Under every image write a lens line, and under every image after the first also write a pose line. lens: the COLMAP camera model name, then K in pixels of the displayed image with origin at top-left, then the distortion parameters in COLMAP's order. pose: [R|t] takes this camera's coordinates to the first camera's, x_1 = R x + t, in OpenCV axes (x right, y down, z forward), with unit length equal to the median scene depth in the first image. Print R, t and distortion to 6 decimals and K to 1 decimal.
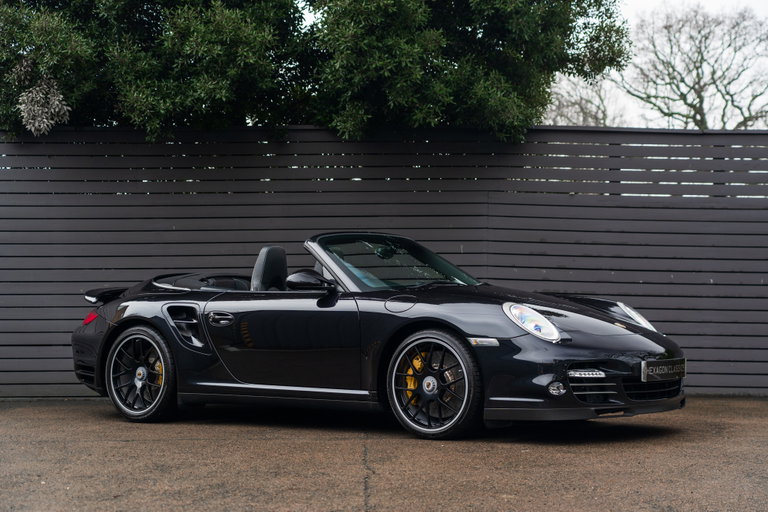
lens RADIAL K [[1295.1, 0, 355.2], [0, 1295.1, 280.2], [0, 0, 1]] dist [0.091278, 0.000000]
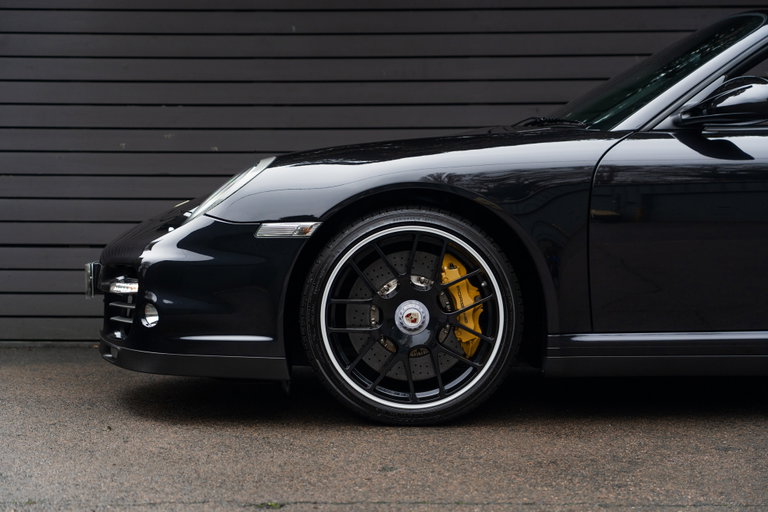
lens RADIAL K [[1396.2, 0, 365.1], [0, 1396.2, 260.2], [0, 0, 1]] dist [0.056285, 0.000000]
pose [[0.999636, 0.009188, -0.025350, -0.103115], [-0.007776, 0.998442, 0.055262, 0.024826], [0.025819, -0.055045, 0.998150, 0.457764]]
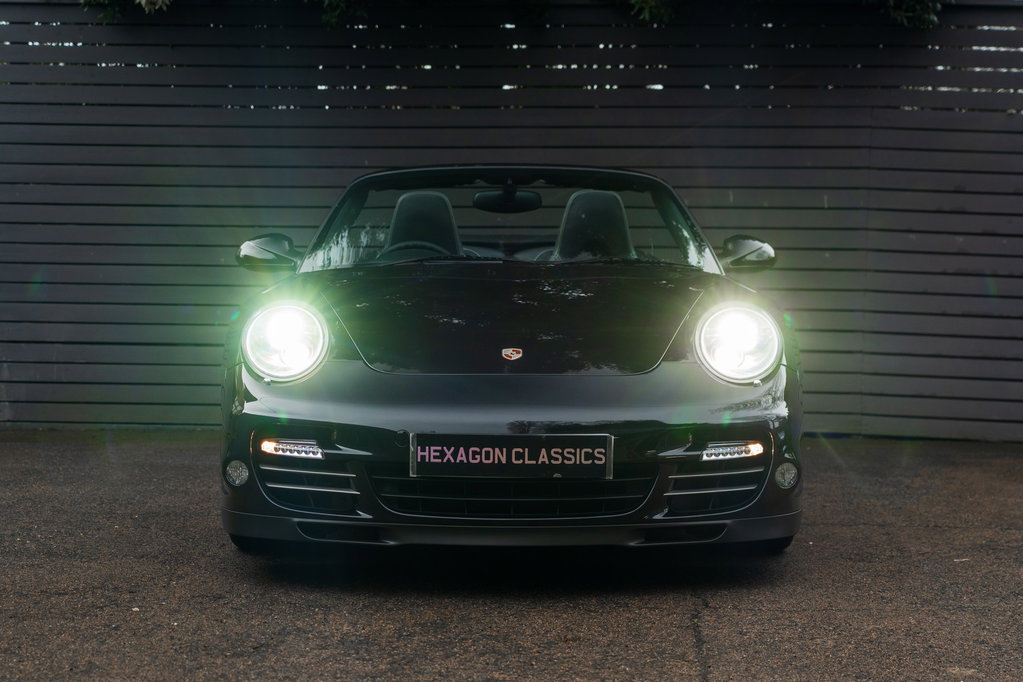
lens RADIAL K [[1837.0, 0, 495.3], [0, 1837.0, 390.5], [0, 0, 1]] dist [0.081567, 0.000000]
pose [[0.997418, 0.019257, -0.069189, -0.013950], [-0.013326, 0.996276, 0.085180, -0.007670], [0.070572, -0.084038, 0.993960, 0.114400]]
